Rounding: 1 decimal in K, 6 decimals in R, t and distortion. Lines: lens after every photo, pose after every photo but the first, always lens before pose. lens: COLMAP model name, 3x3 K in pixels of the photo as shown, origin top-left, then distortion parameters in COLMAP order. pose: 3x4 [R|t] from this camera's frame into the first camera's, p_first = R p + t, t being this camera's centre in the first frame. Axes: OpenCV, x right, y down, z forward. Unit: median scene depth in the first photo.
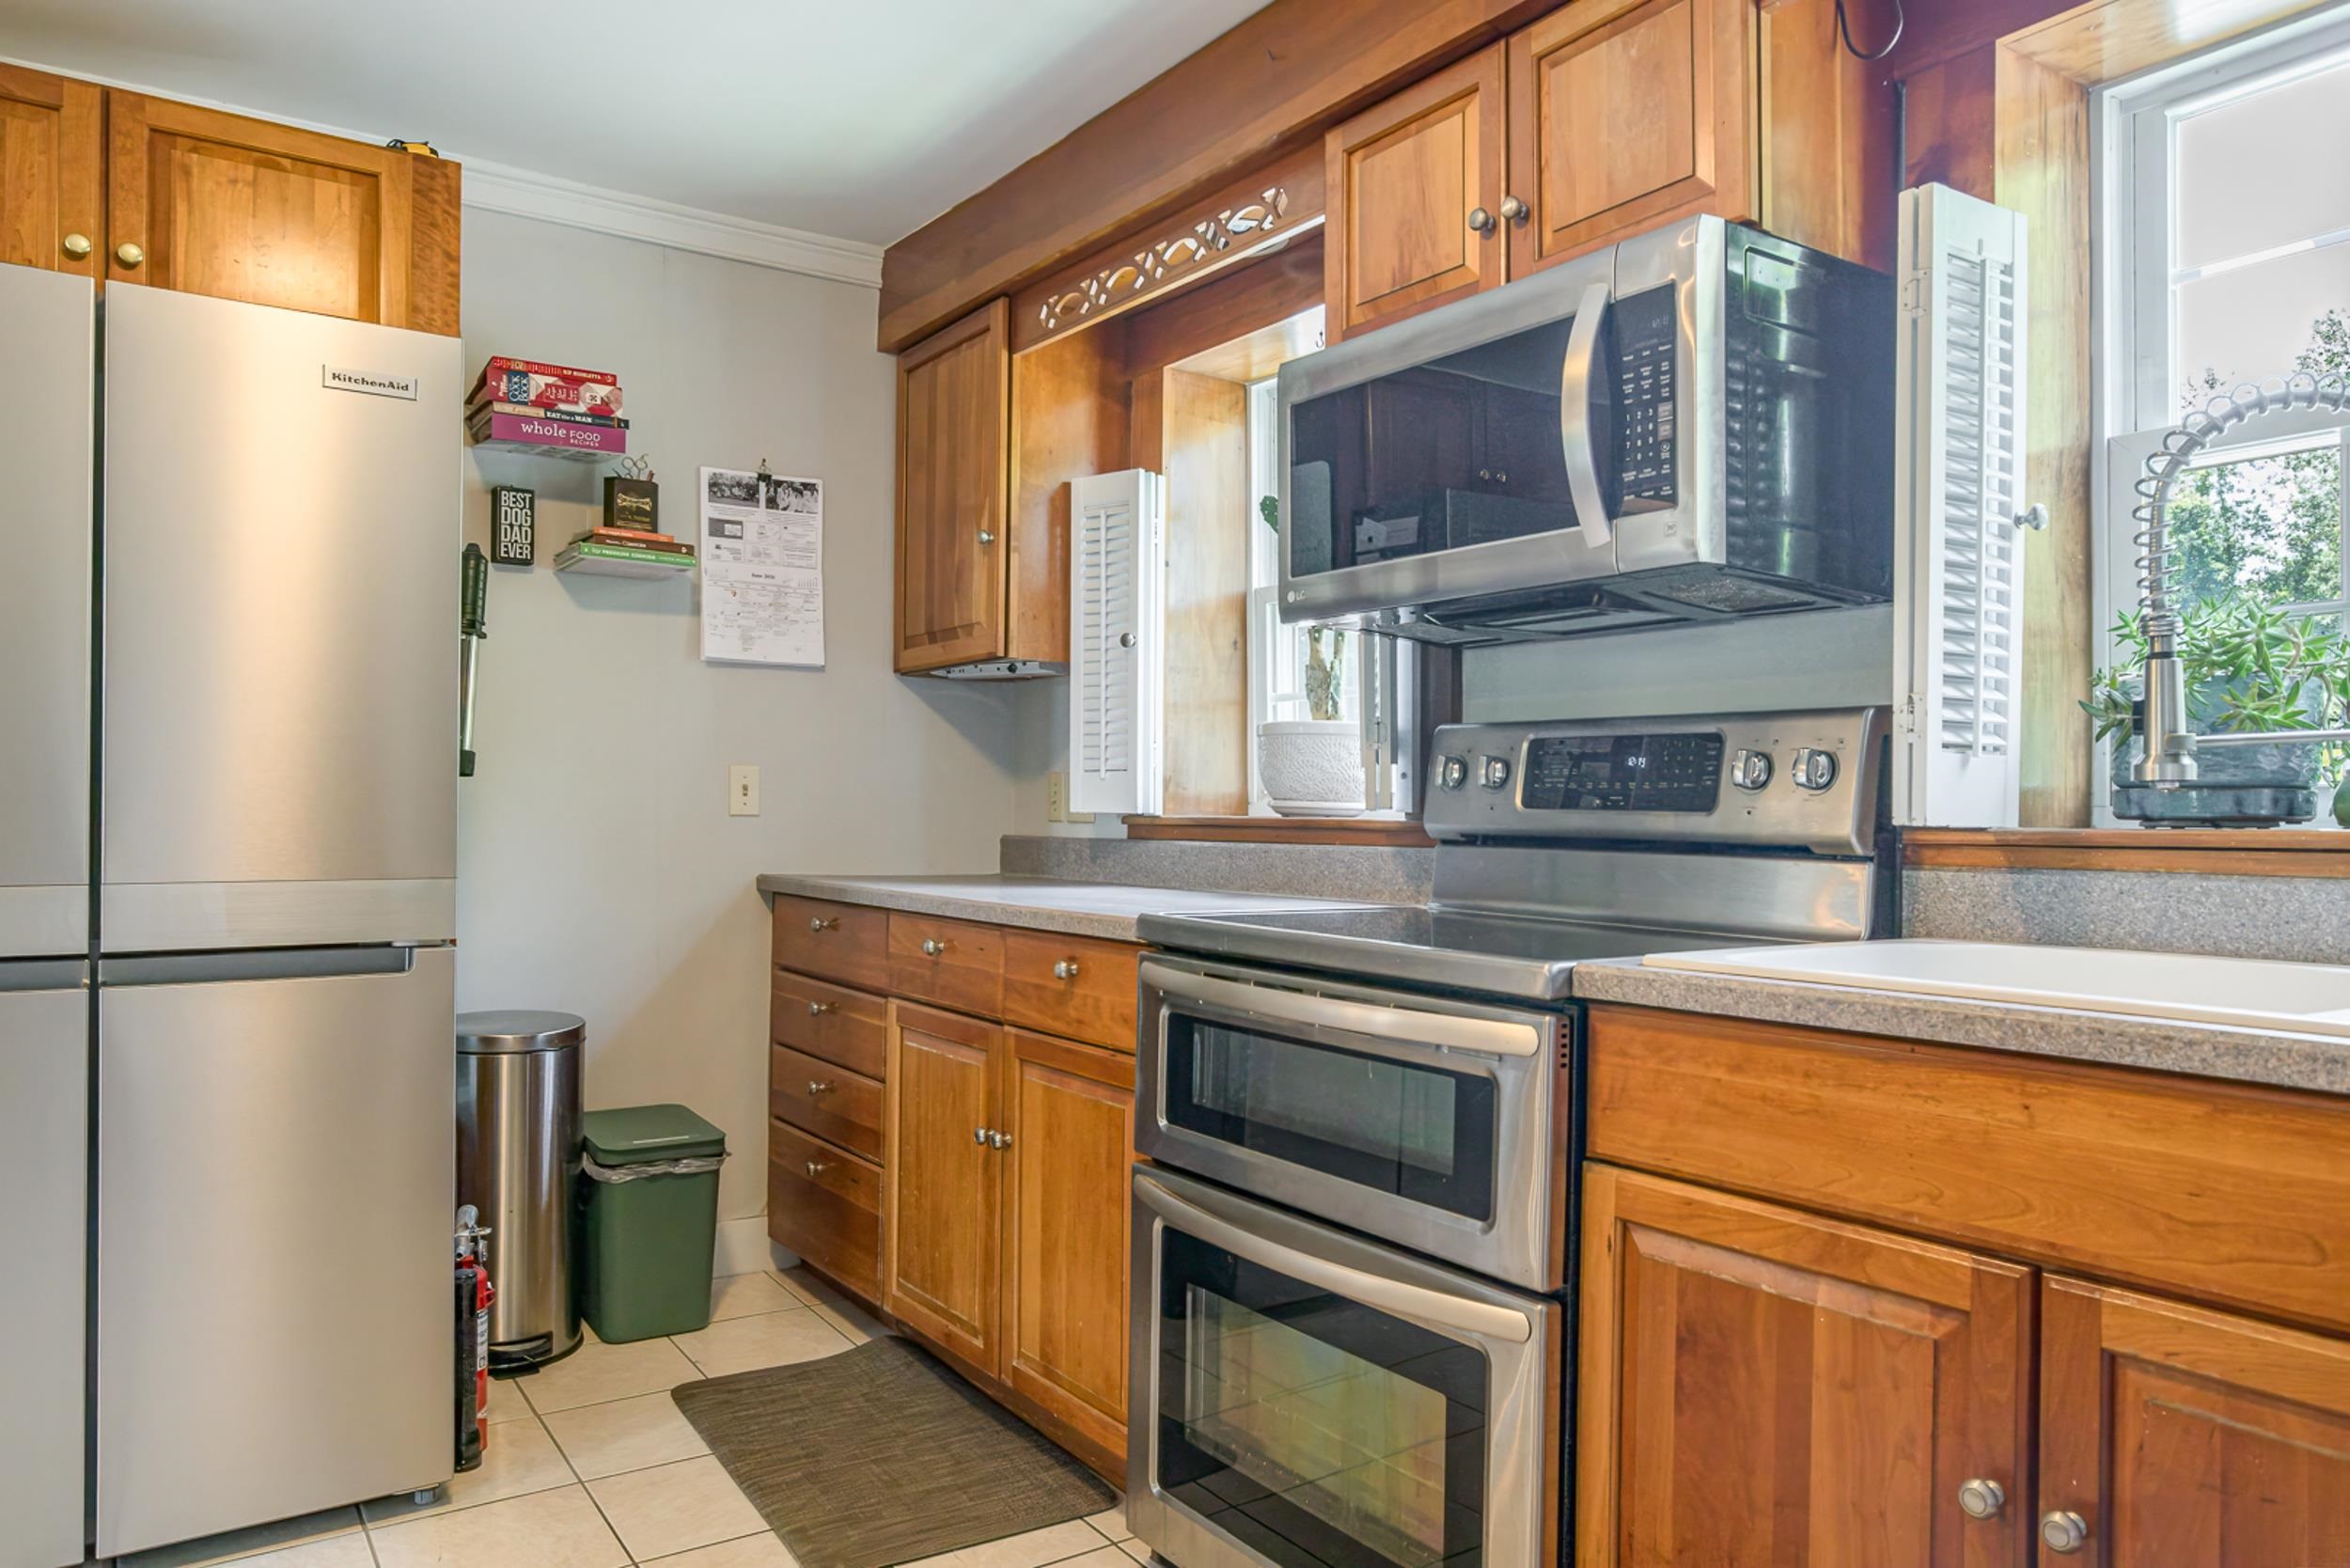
lens RADIAL K [[1617.1, 0, 1175.7], [0, 1617.1, 809.8], [0, 0, 1]] dist [-0.002315, 0.015313]
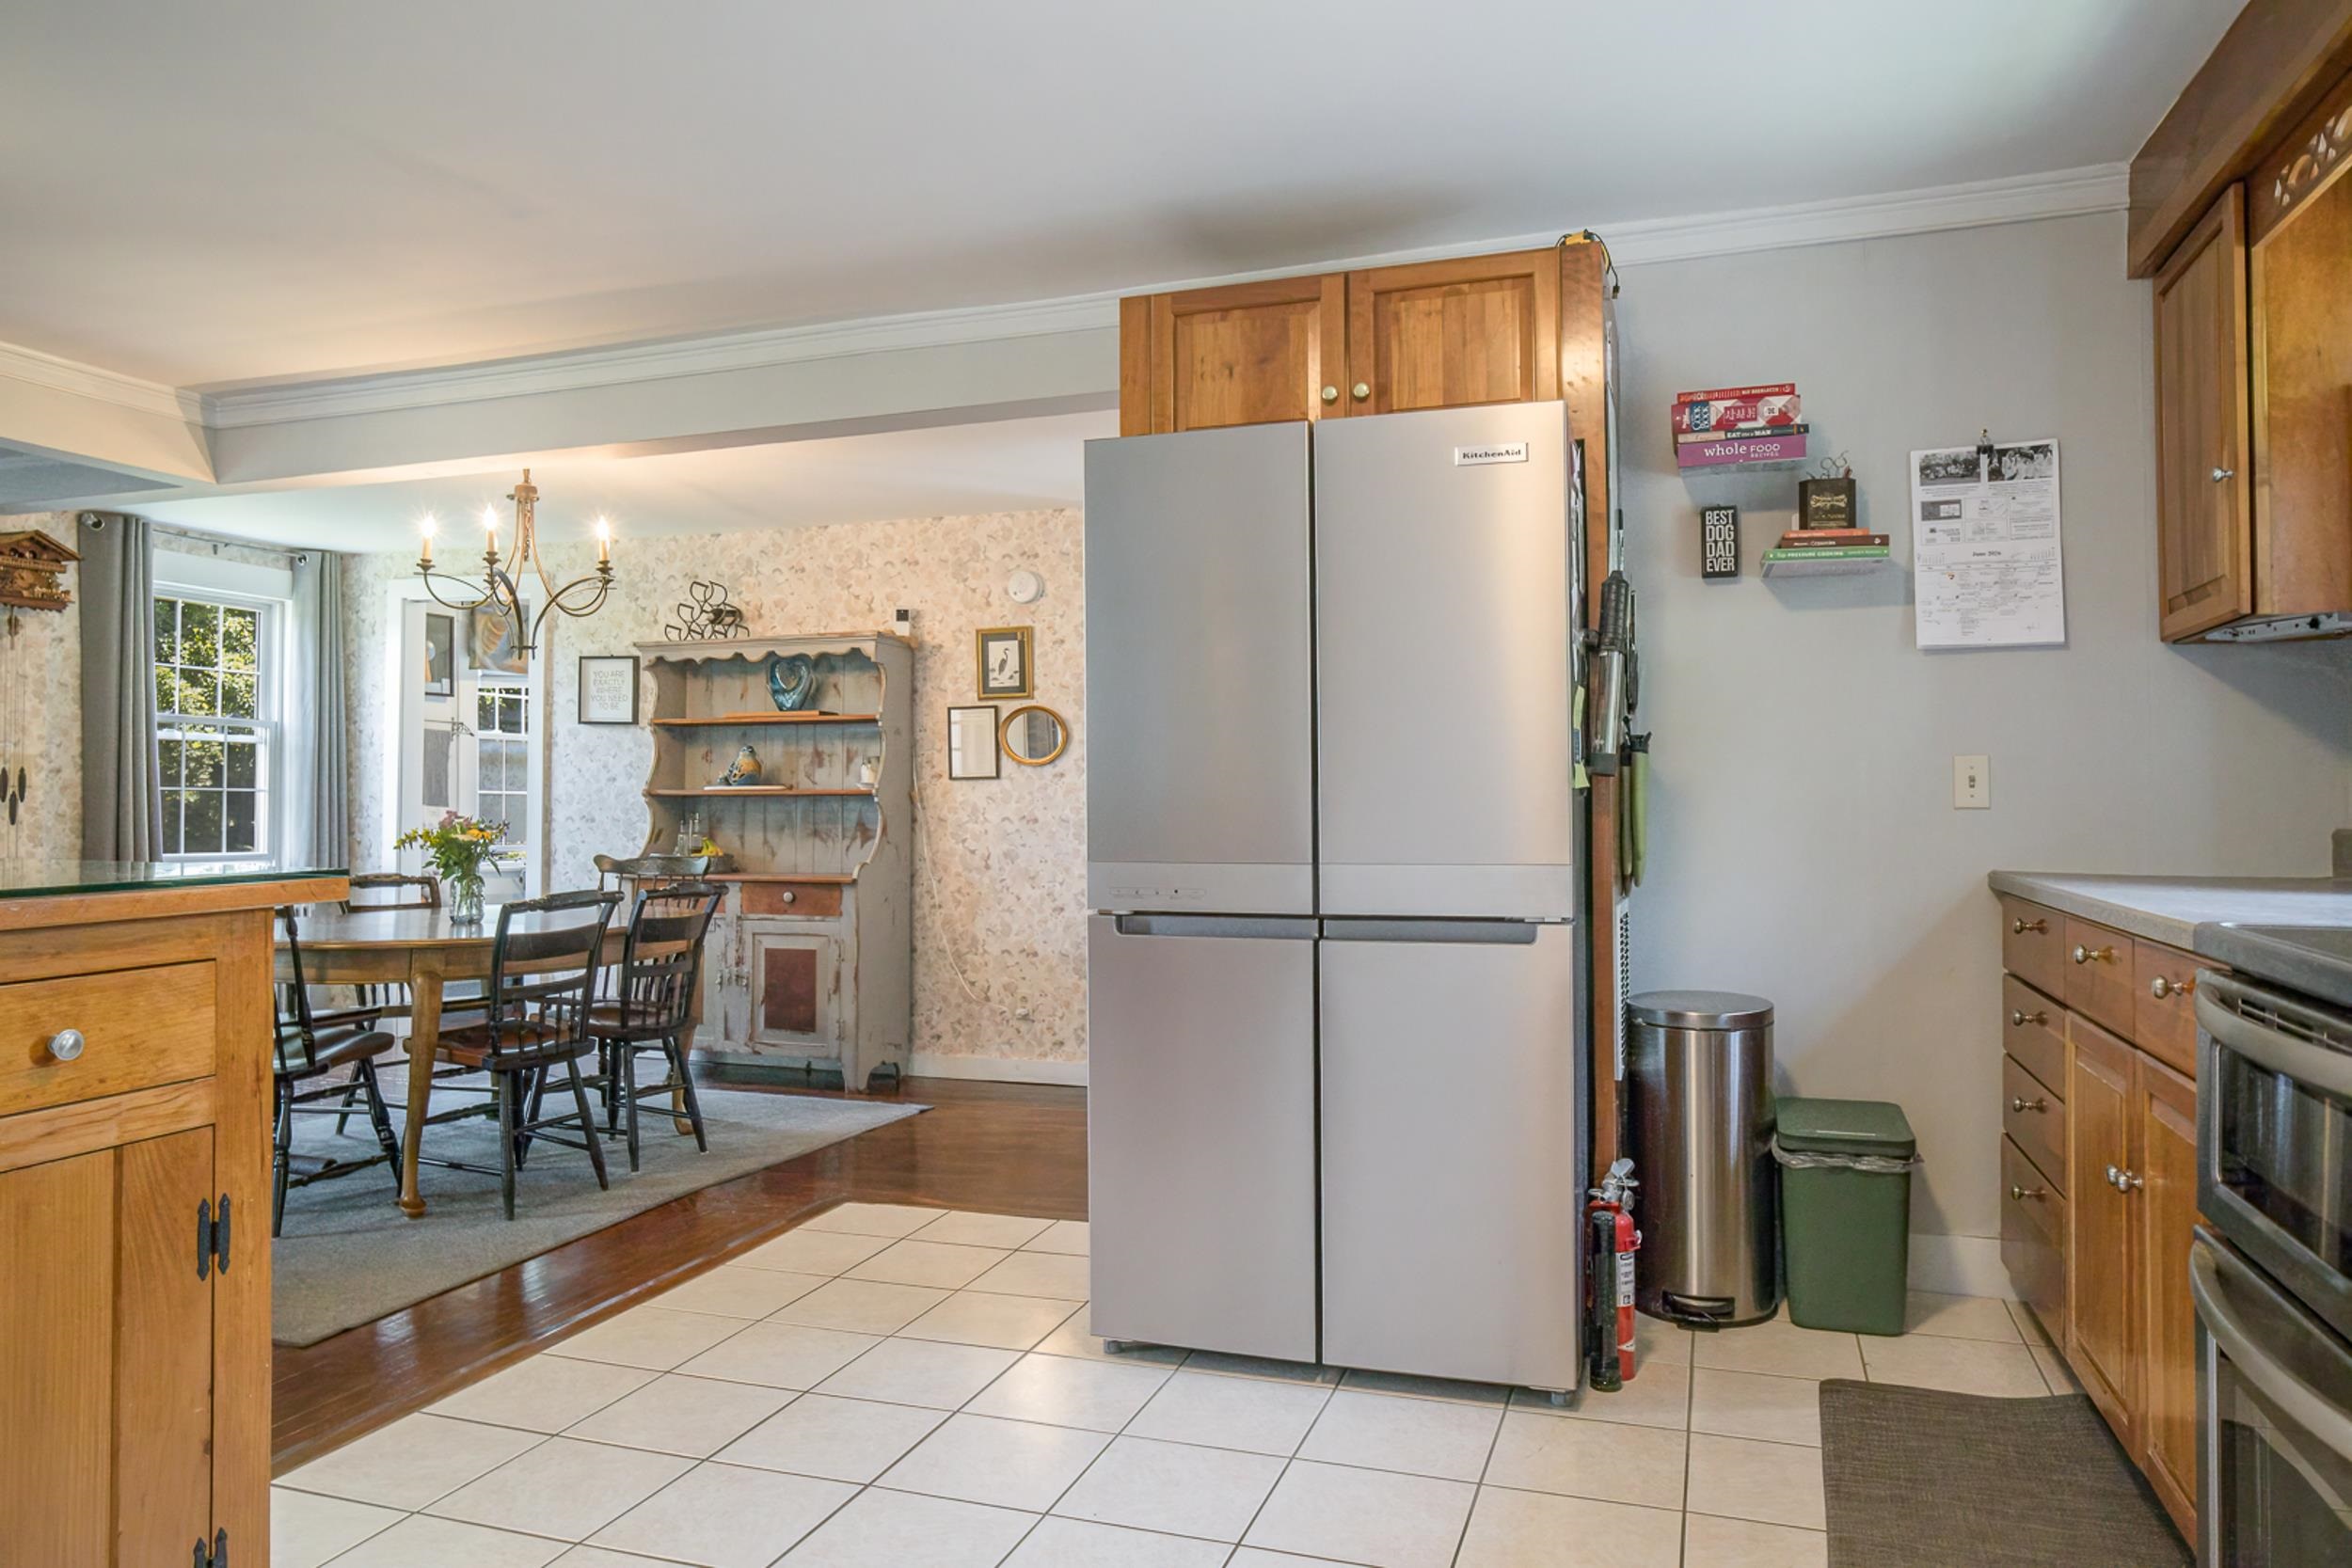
lens RADIAL K [[1618.3, 0, 1151.1], [0, 1618.3, 771.1], [0, 0, 1]] dist [-0.002315, 0.015313]
pose [[0.591643, -0.027786, -0.805721, 0.242408], [0.010156, 0.999583, -0.027014, 0.002665], [0.806136, 0.007800, 0.591678, 0.059957]]
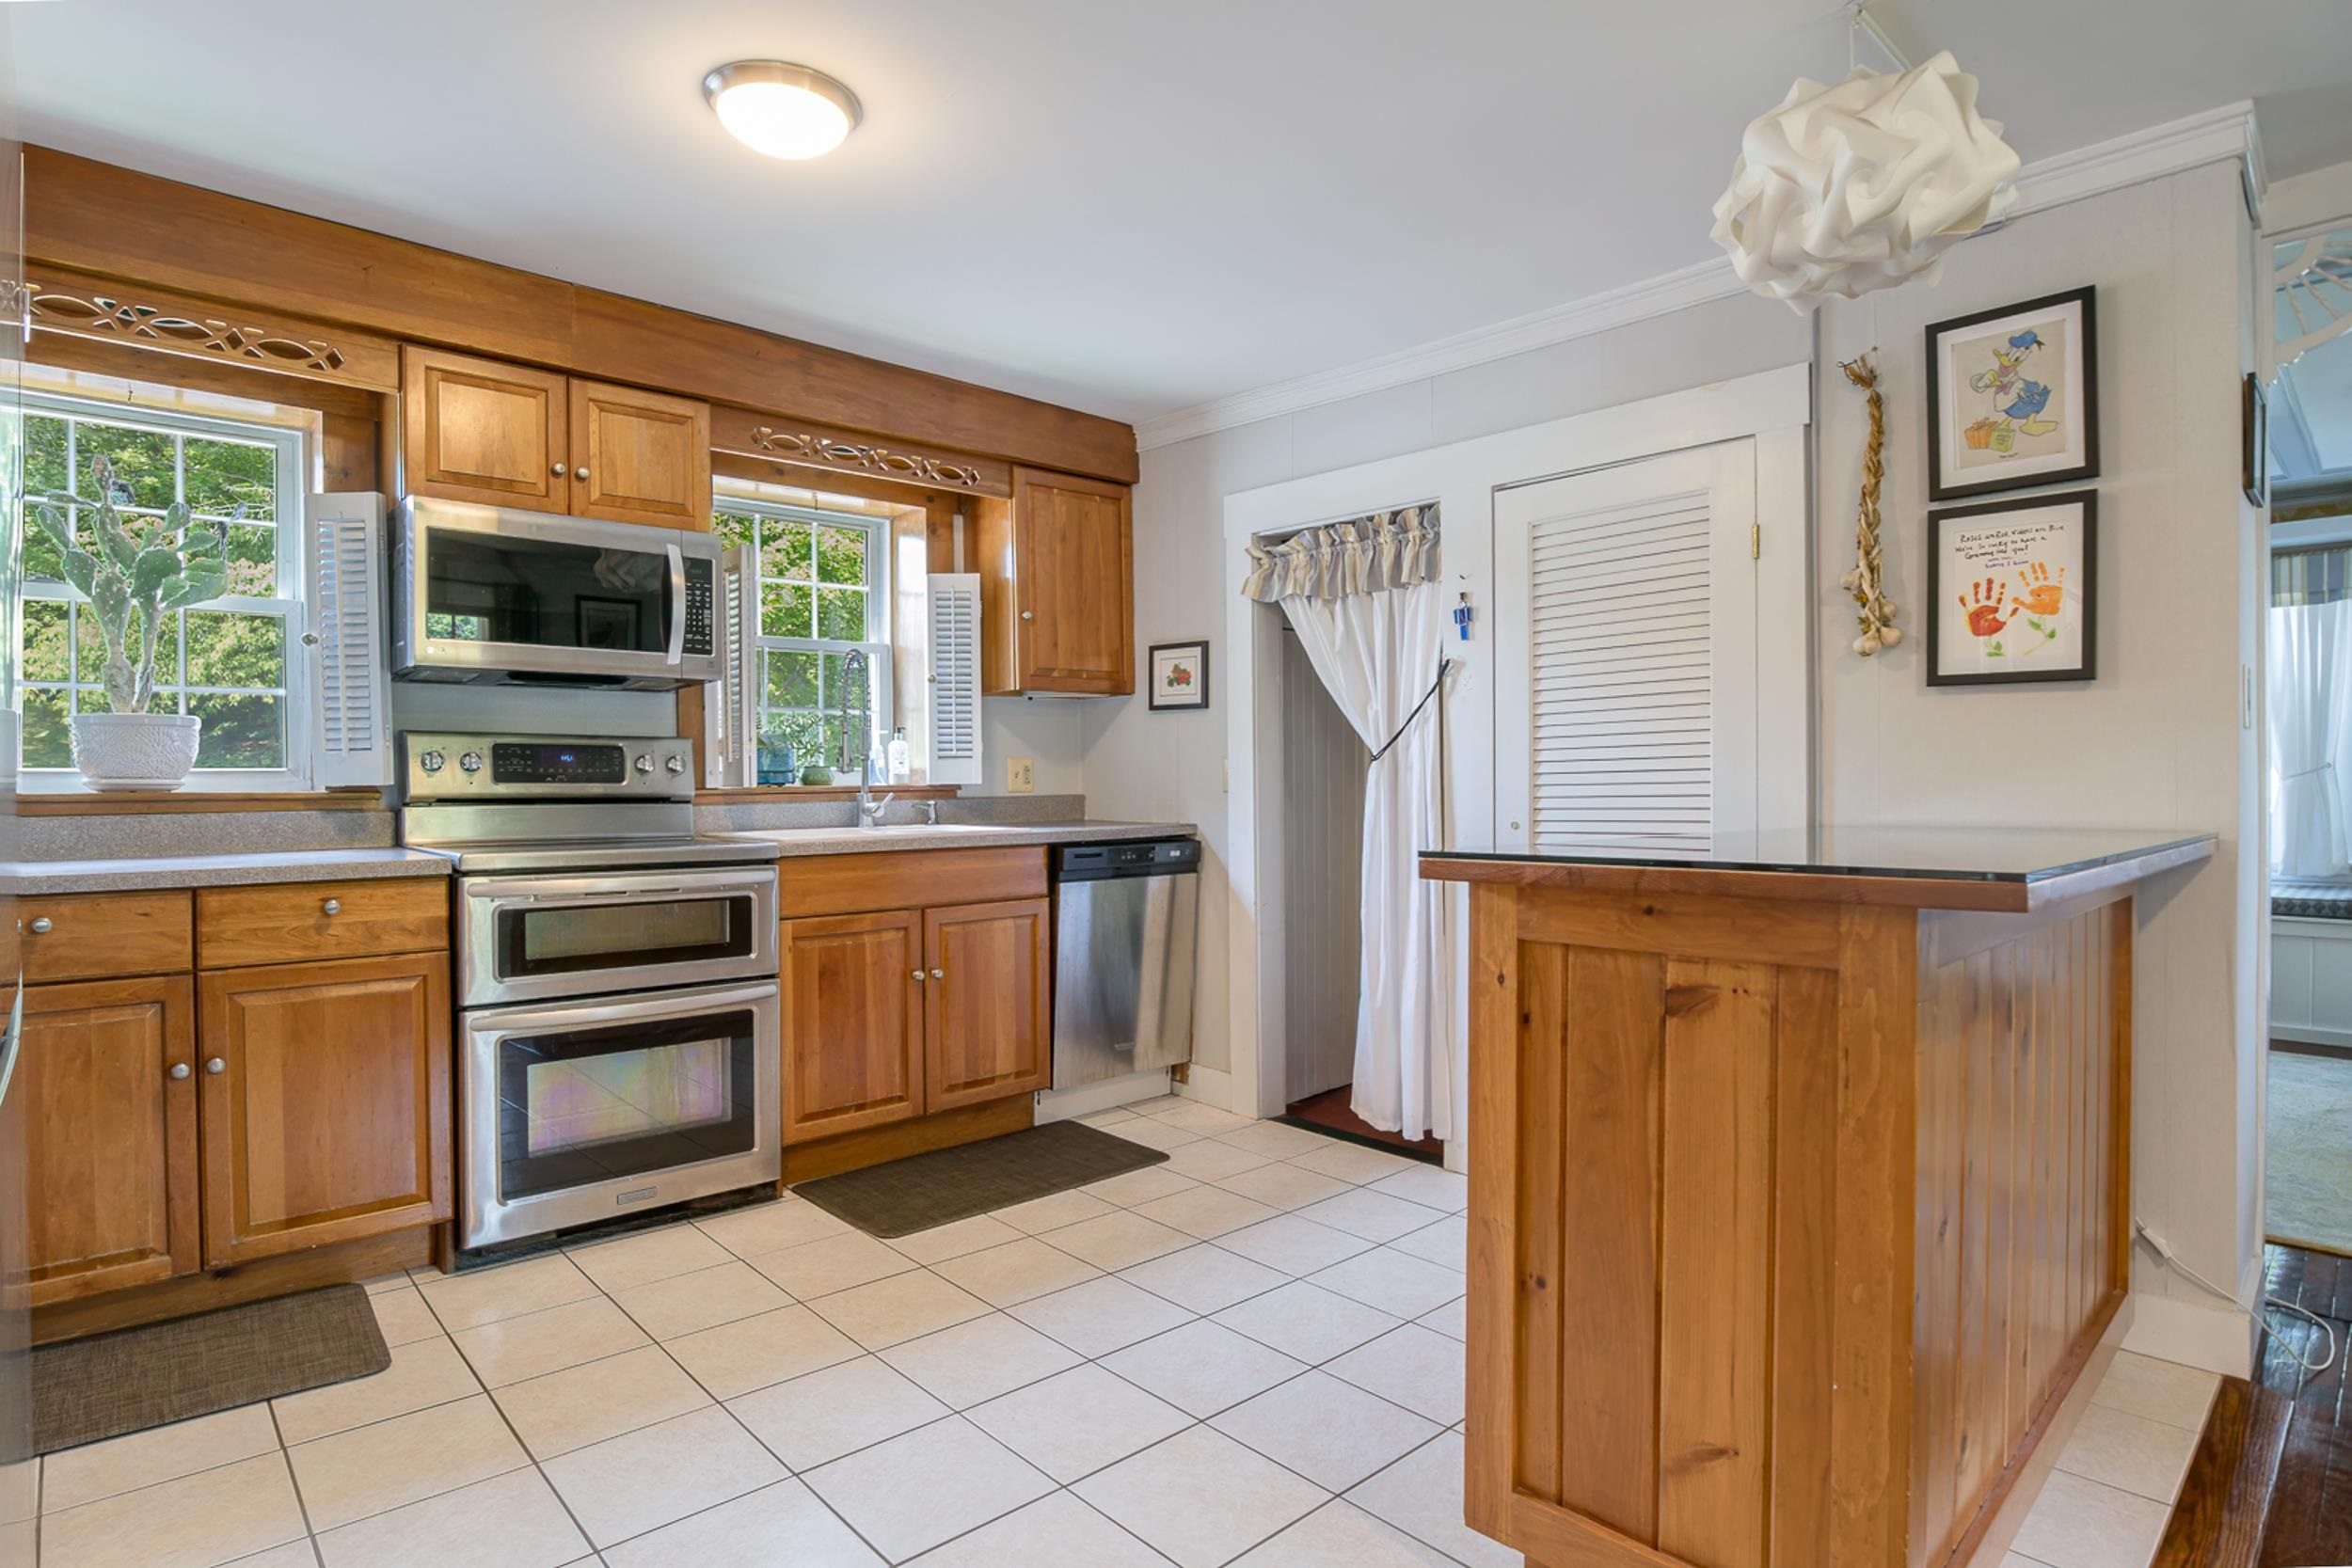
lens RADIAL K [[1196.1, 0, 1166.7], [0, 1196.1, 796.5], [0, 0, 1]] dist [-0.010772, 0.004436]
pose [[-0.174461, -0.023723, 0.984378, -0.643607], [-0.000170, 0.999710, 0.024062, -0.009268], [-0.984664, 0.004031, -0.174415, 0.273395]]
